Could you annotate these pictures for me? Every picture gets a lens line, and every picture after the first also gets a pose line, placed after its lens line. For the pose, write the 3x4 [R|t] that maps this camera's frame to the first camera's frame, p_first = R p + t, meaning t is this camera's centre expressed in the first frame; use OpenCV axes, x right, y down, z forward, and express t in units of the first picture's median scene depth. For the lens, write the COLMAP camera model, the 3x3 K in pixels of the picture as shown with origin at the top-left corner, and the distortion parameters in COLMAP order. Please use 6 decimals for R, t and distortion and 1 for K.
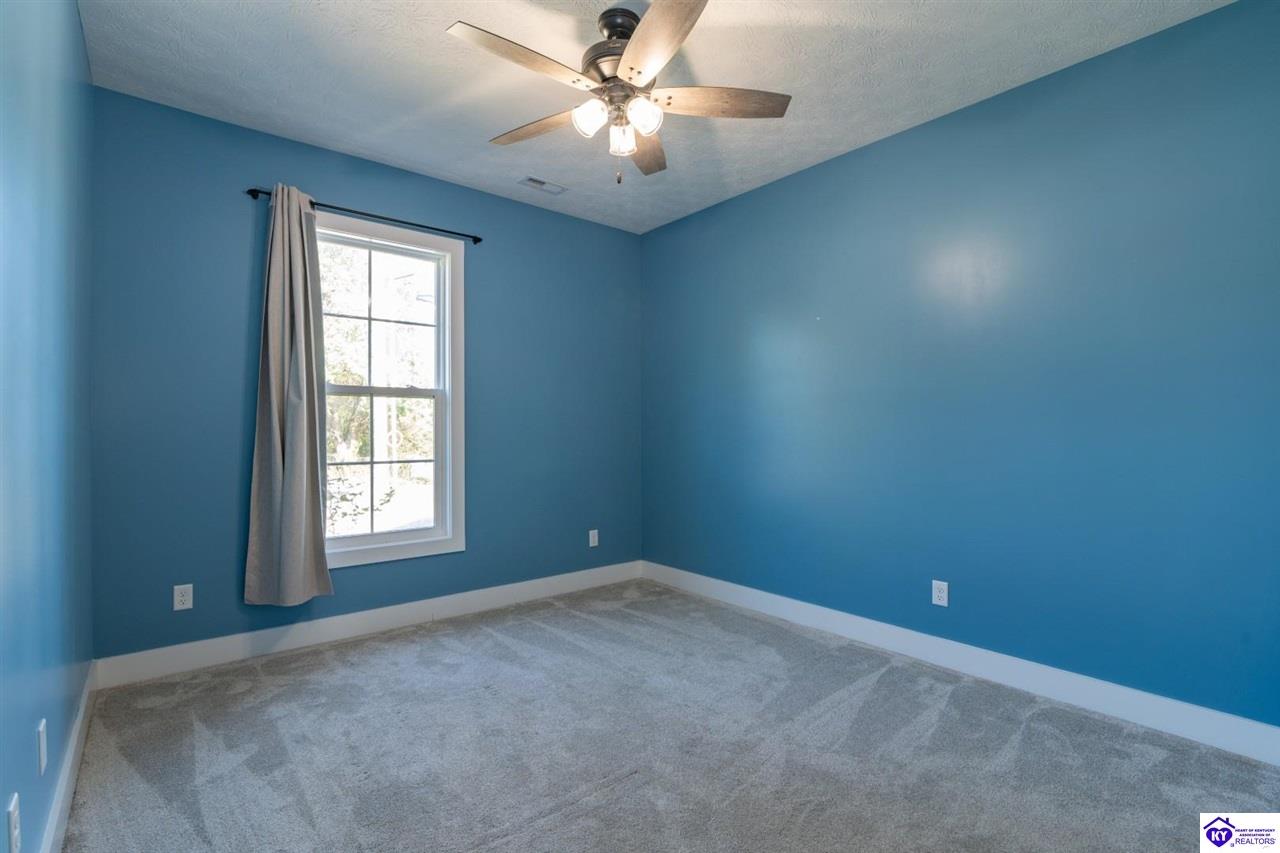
lens RADIAL K [[672.3, 0, 640.0], [0, 672.3, 426.5], [0, 0, 1]] dist [-0.016311, -0.000102]
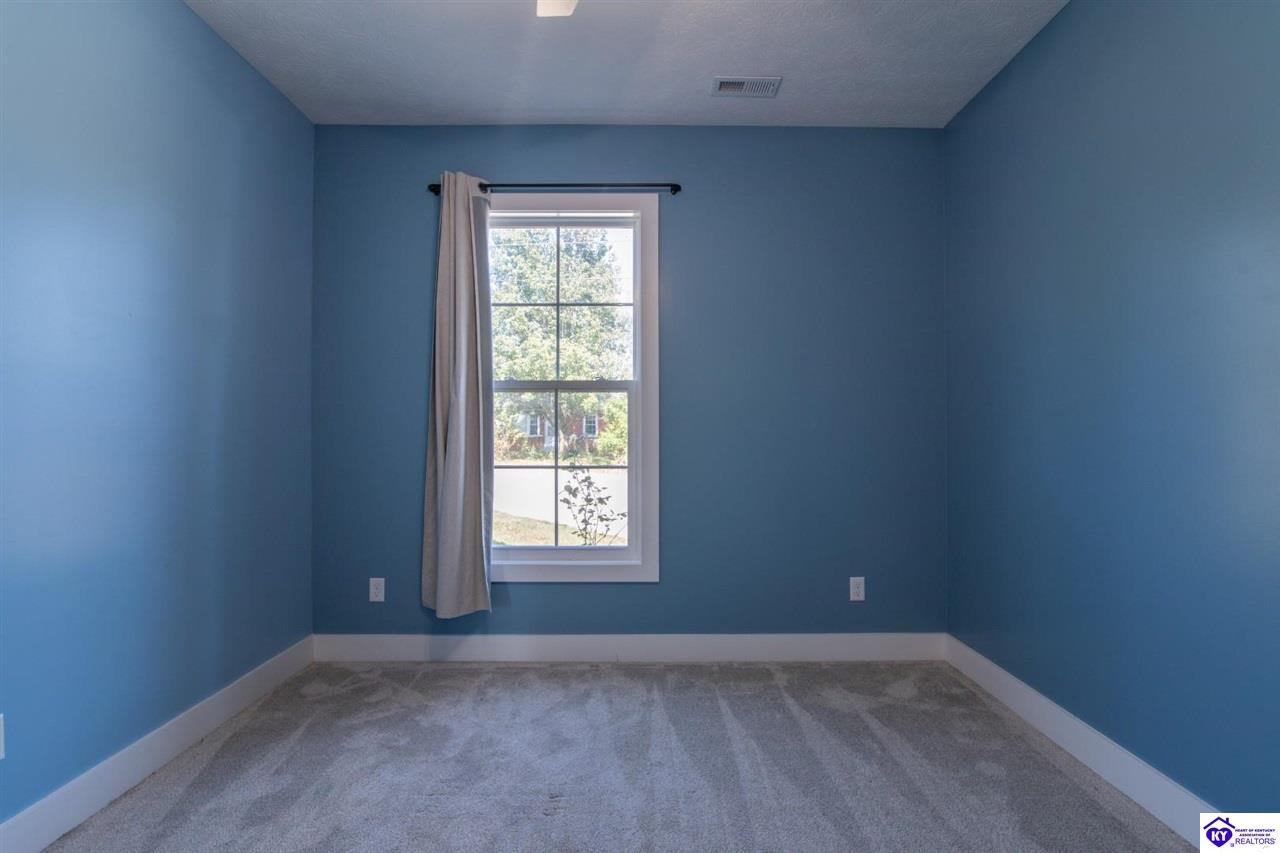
lens RADIAL K [[602.7, 0, 641.5], [0, 602.7, 423.9], [0, 0, 1]] dist [-0.017882, -0.000032]
pose [[0.747463, -0.006003, -0.664276, 0.218138], [0.001111, 0.999969, -0.007787, 0.004031], [0.664303, 0.005083, 0.747446, 0.499200]]
